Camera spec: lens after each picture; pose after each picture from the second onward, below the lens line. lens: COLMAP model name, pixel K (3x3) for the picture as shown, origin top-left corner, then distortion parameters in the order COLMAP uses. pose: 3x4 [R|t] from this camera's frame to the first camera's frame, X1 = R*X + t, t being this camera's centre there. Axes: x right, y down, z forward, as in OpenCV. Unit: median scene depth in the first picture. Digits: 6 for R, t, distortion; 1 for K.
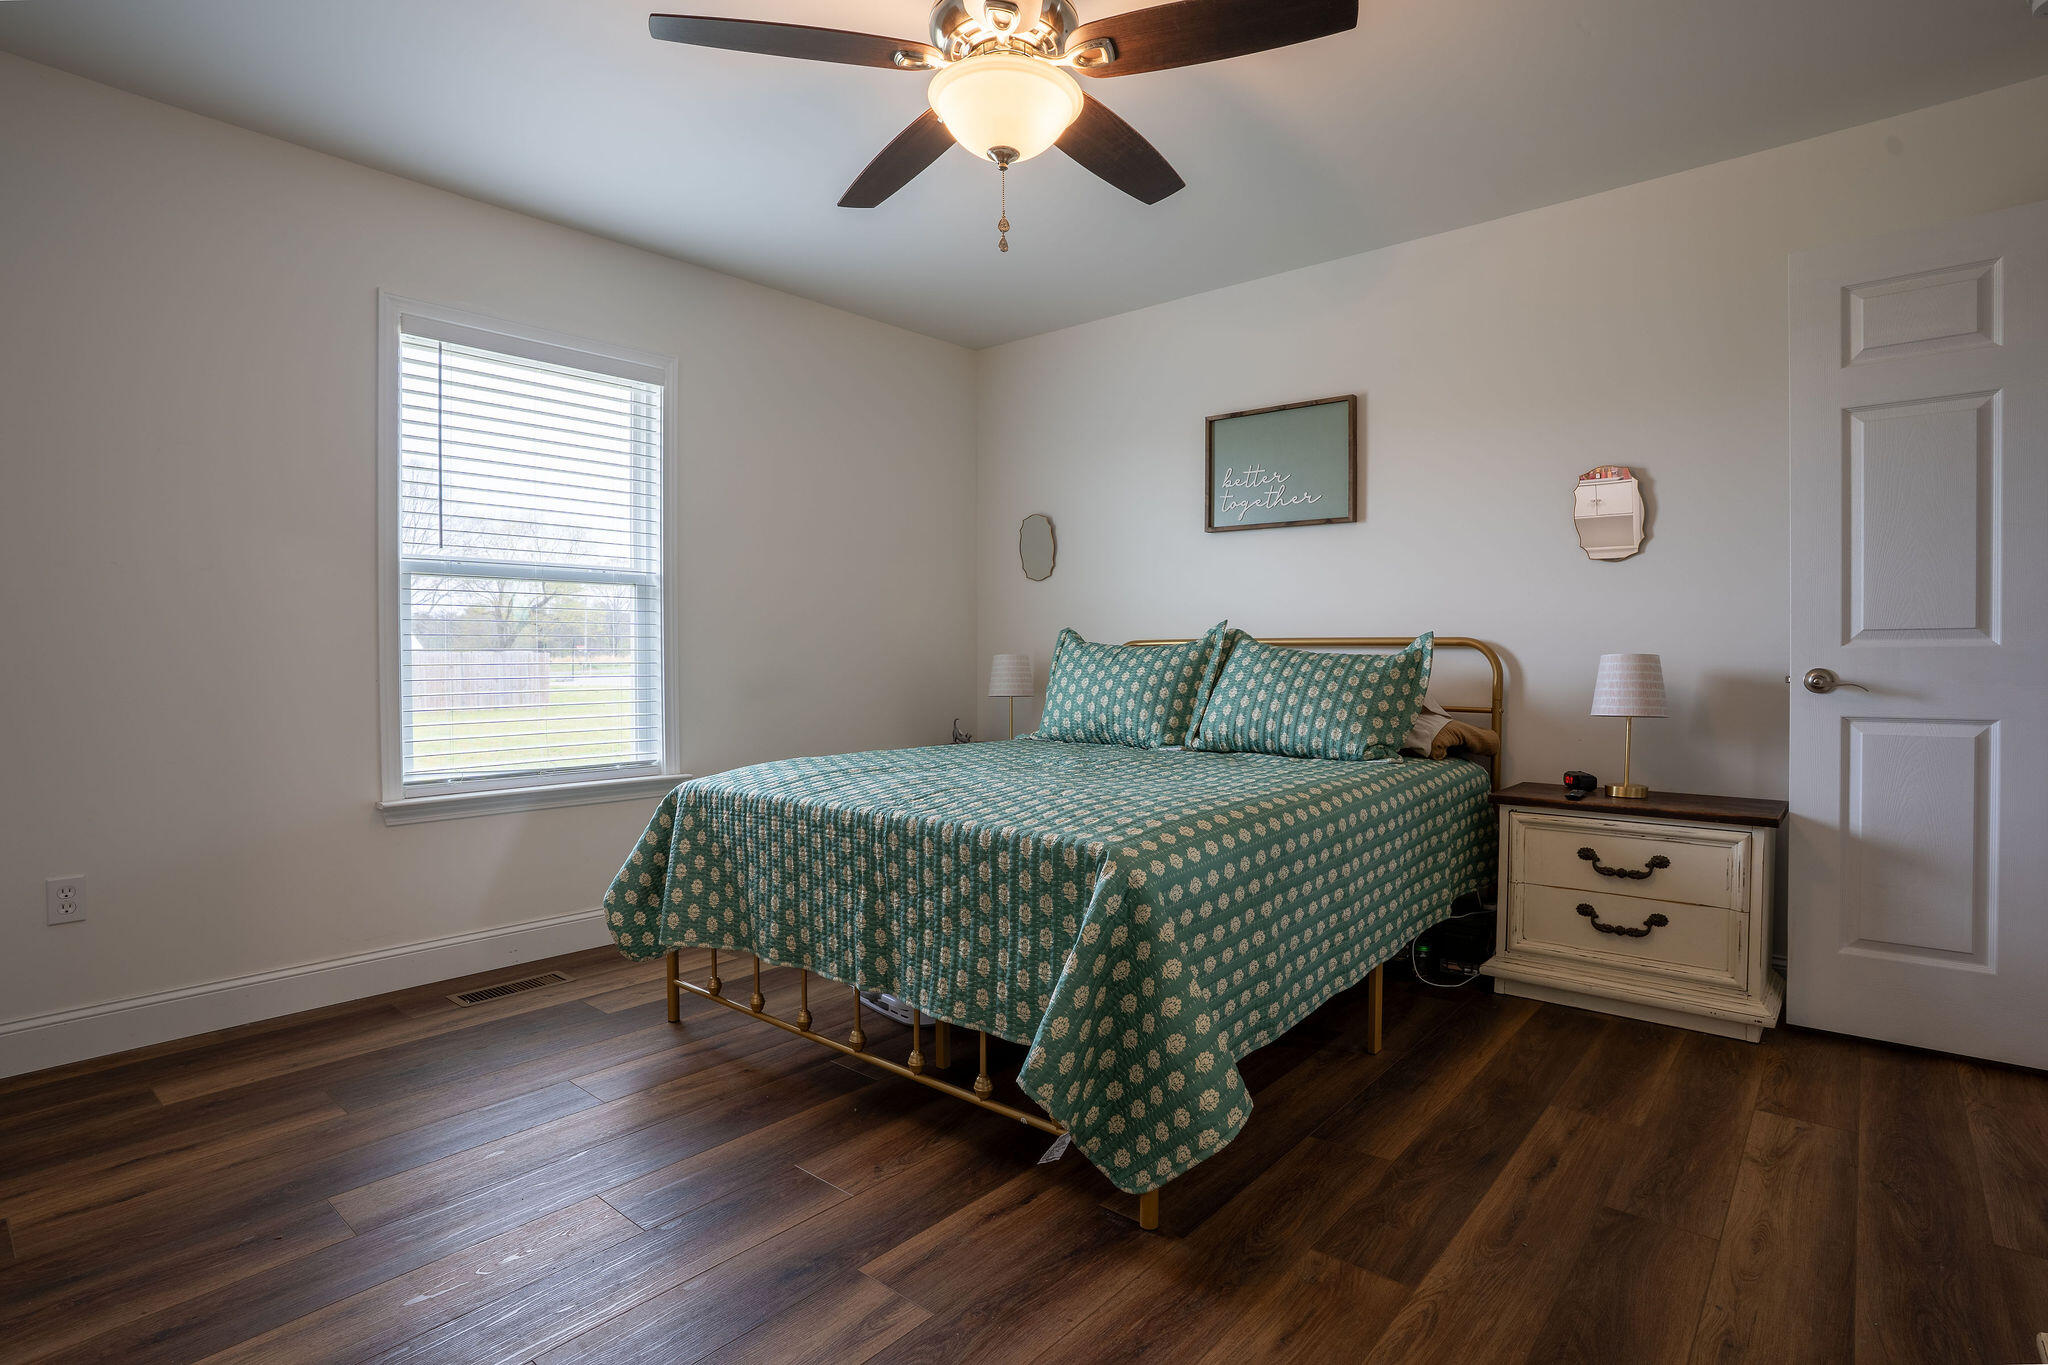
lens RADIAL K [[1002.2, 0, 1028.0], [0, 1002.2, 659.0], [0, 0, 1]] dist [-0.029189, 0.000226]
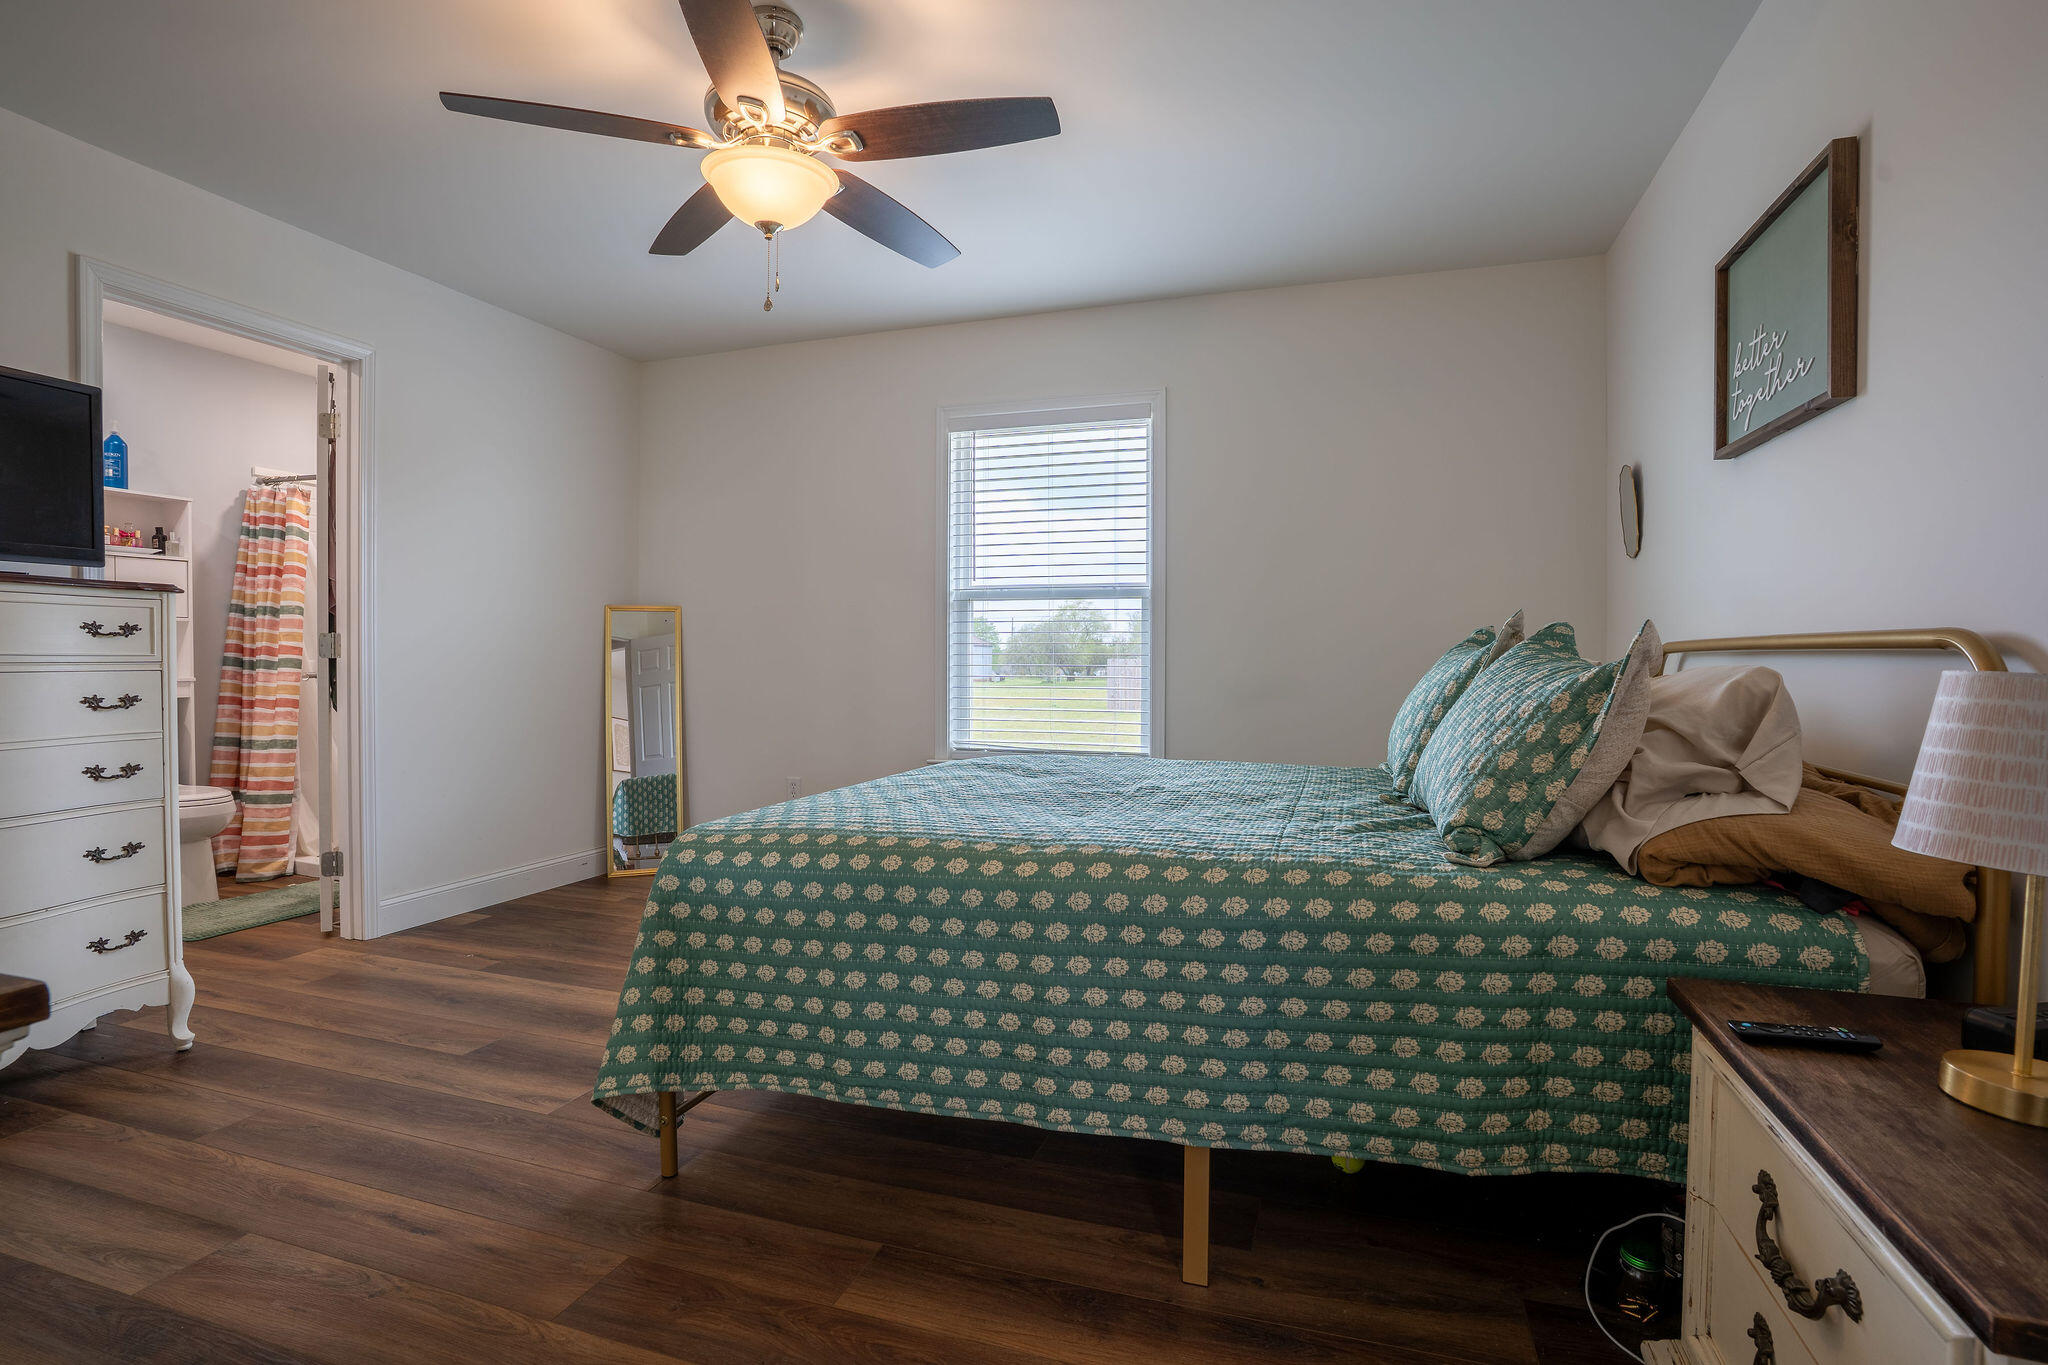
lens RADIAL K [[1002.2, 0, 1028.0], [0, 1002.2, 659.0], [0, 0, 1]] dist [-0.029189, 0.000226]
pose [[0.383407, 0.010309, -0.923522, 0.724462], [-0.013888, 0.999889, 0.005396, -0.010447], [0.923475, 0.010757, 0.383508, 0.525800]]
